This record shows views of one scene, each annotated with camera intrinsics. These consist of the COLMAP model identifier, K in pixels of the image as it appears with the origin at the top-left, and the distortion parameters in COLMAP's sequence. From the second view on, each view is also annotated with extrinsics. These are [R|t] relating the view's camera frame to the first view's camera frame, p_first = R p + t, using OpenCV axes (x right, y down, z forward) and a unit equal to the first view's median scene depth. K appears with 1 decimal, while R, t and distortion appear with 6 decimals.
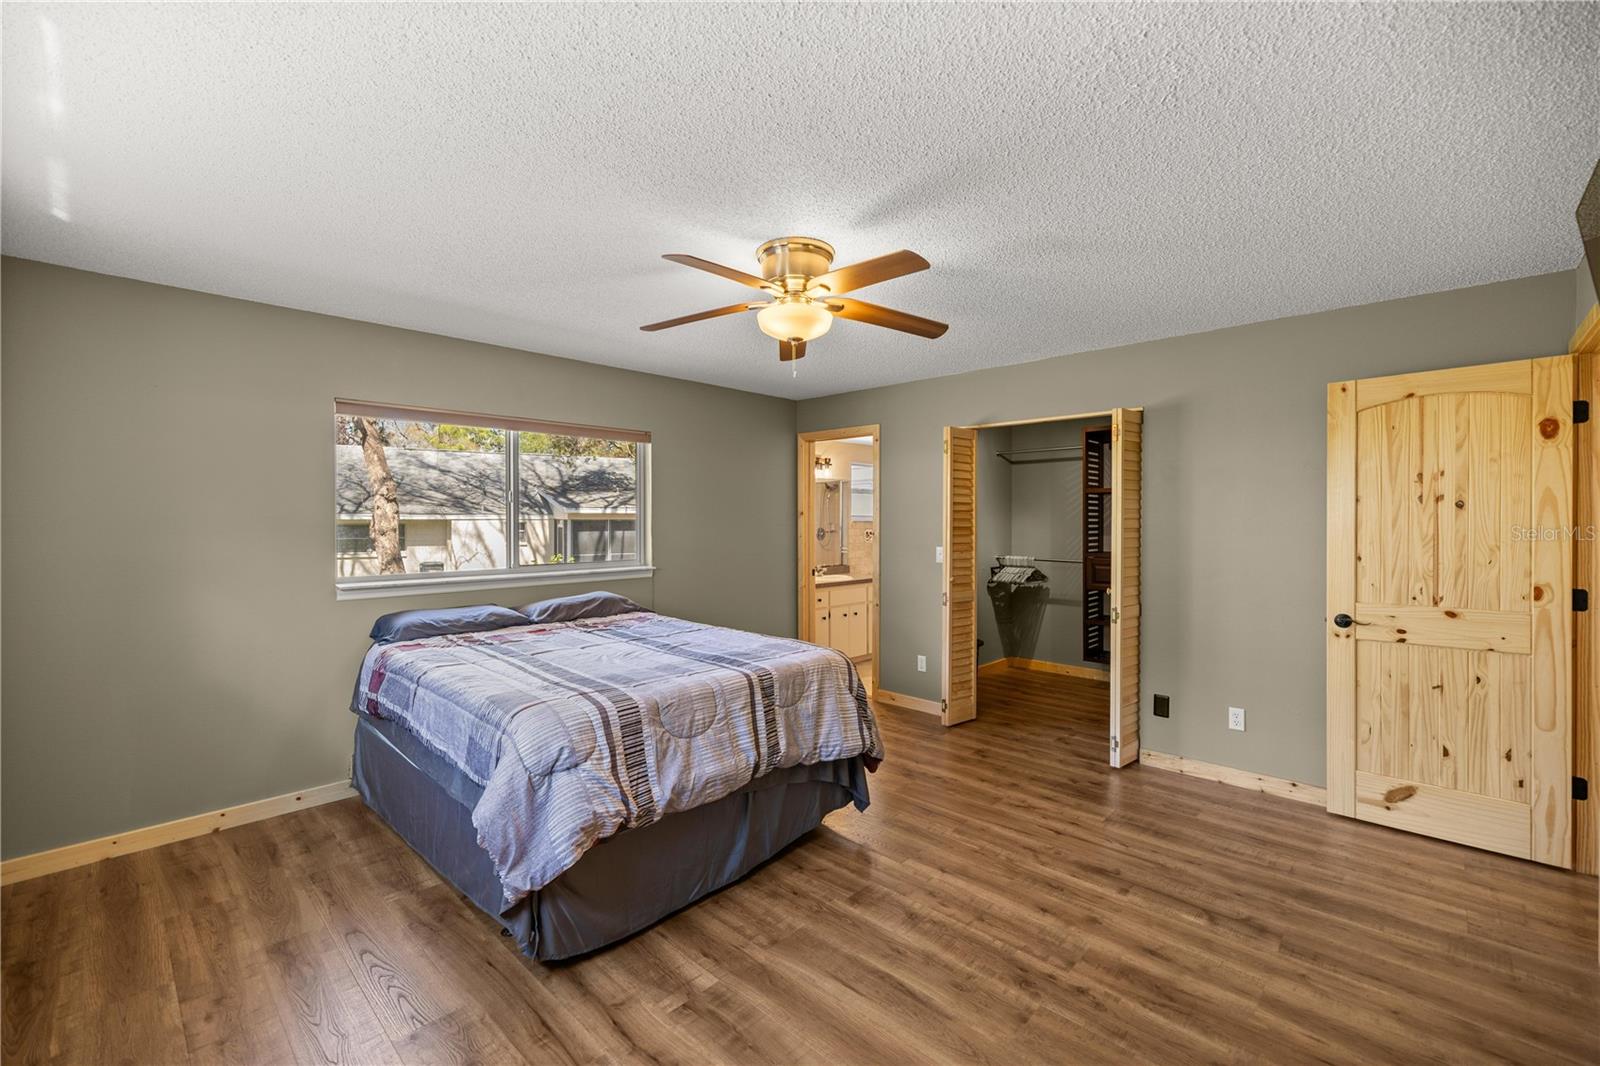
lens RADIAL K [[670.7, 0, 796.8], [0, 670.7, 524.5], [0, 0, 1]] dist [0.001626, -0.000213]
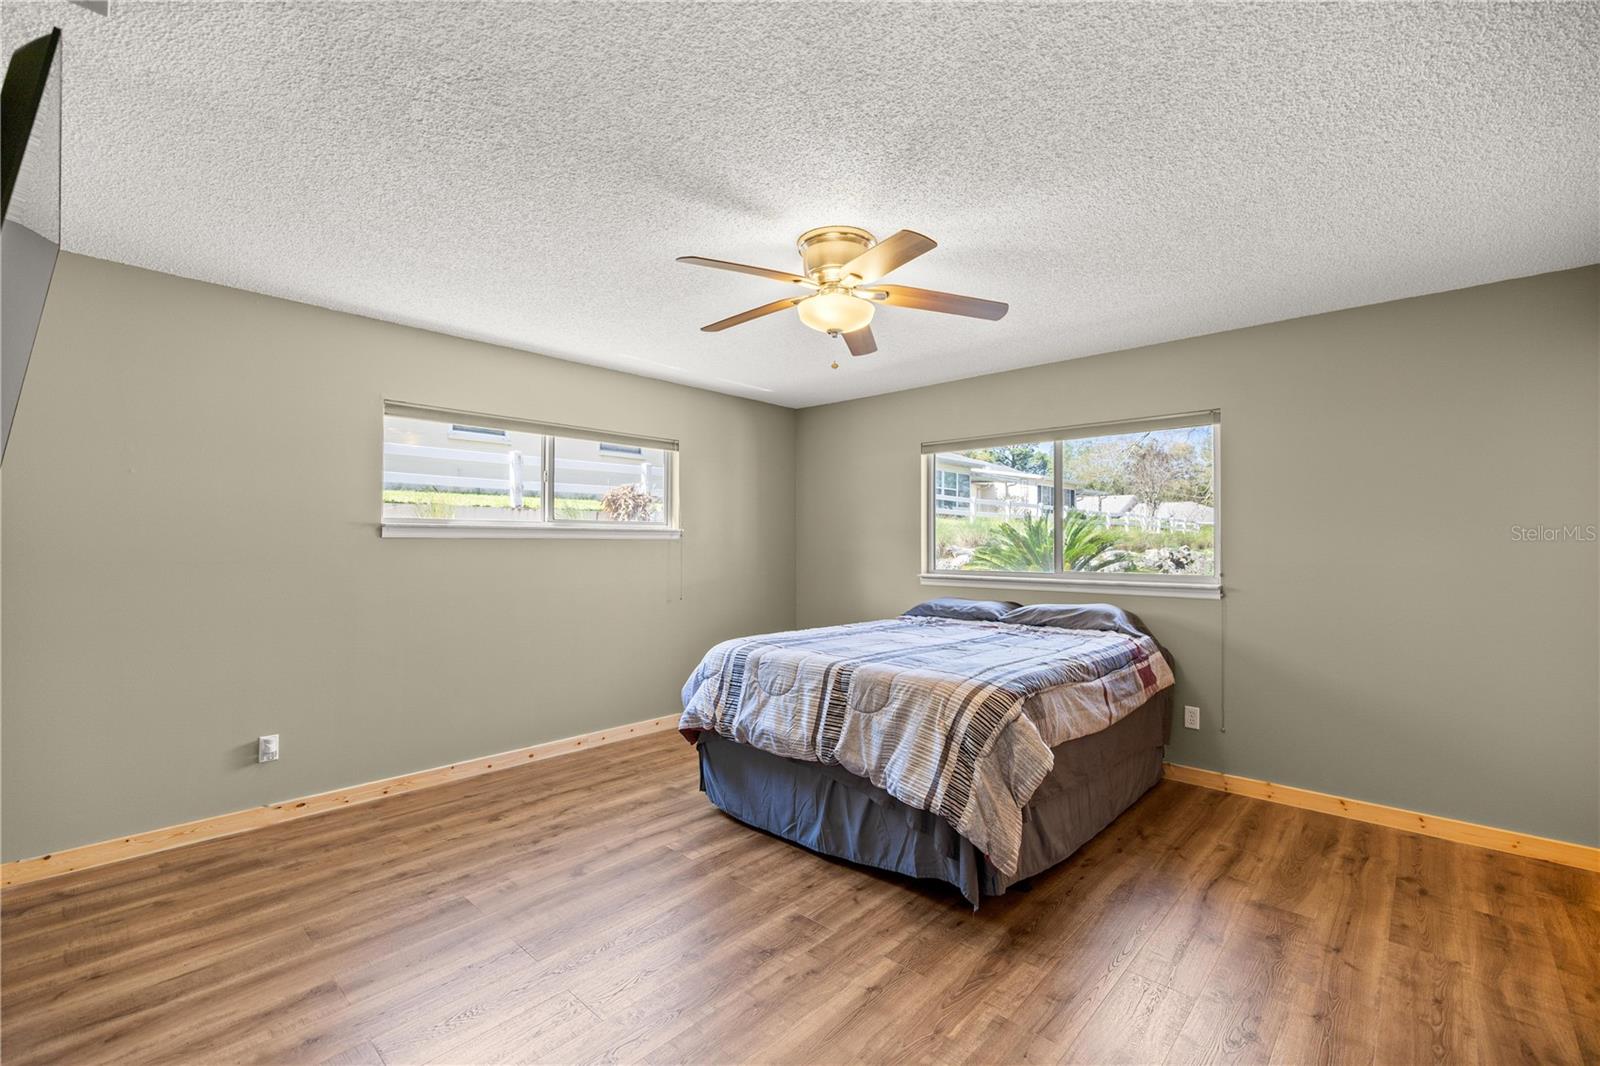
lens RADIAL K [[676.5, 0, 800.0], [0, 676.5, 533.0], [0, 0, 1]] dist [0.001345, -0.000087]
pose [[0.033273, -0.010142, -0.999395, 0.977401], [-0.015545, 0.999822, -0.010664, 0.032263], [0.999325, 0.015891, 0.033109, 0.912508]]
